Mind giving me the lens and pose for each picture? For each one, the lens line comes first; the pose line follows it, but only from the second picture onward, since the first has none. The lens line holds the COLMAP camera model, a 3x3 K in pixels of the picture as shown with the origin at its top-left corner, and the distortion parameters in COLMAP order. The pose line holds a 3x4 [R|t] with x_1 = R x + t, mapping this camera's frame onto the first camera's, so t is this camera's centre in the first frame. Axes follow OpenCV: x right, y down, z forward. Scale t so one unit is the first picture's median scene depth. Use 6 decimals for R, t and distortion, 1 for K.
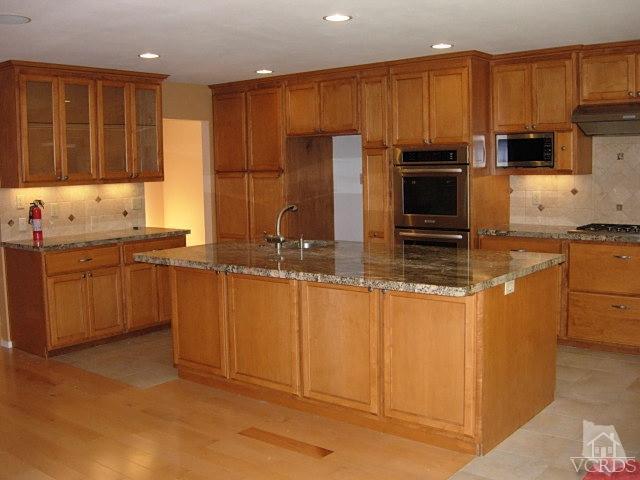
lens RADIAL K [[691.8, 0, 308.0], [0, 691.8, 239.9], [0, 0, 1]] dist [-0.150351, 0.017631]
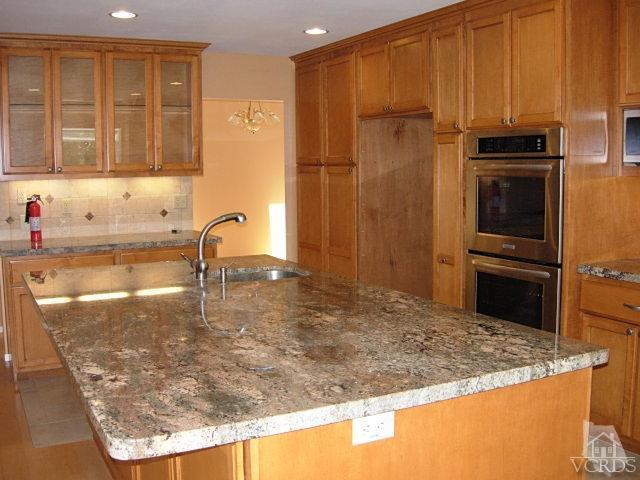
lens RADIAL K [[691.8, 0, 308.0], [0, 691.8, 239.9], [0, 0, 1]] dist [-0.150351, 0.017631]
pose [[0.913891, 0.055387, -0.402164, 0.263842], [-0.050695, 0.998465, 0.022310, -0.038091], [0.402782, -0.000001, 0.915296, 0.345966]]
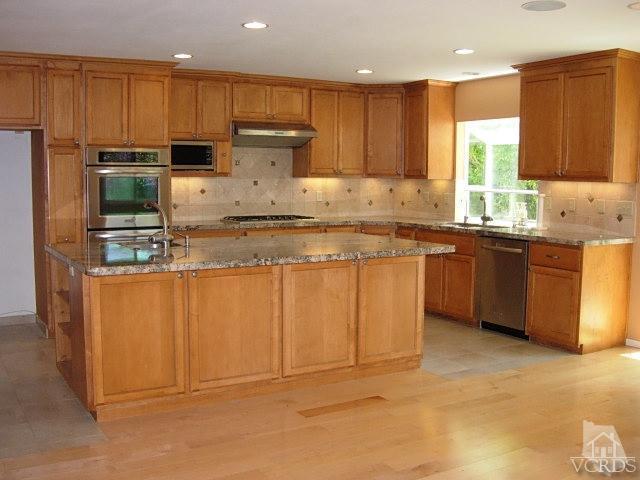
lens RADIAL K [[691.8, 0, 308.0], [0, 691.8, 239.9], [0, 0, 1]] dist [-0.150351, 0.017631]
pose [[0.347544, -0.061296, 0.935658, -0.688189], [0.083578, 0.995914, 0.034198, -0.012025], [-0.933932, 0.066315, 0.351247, 0.403650]]
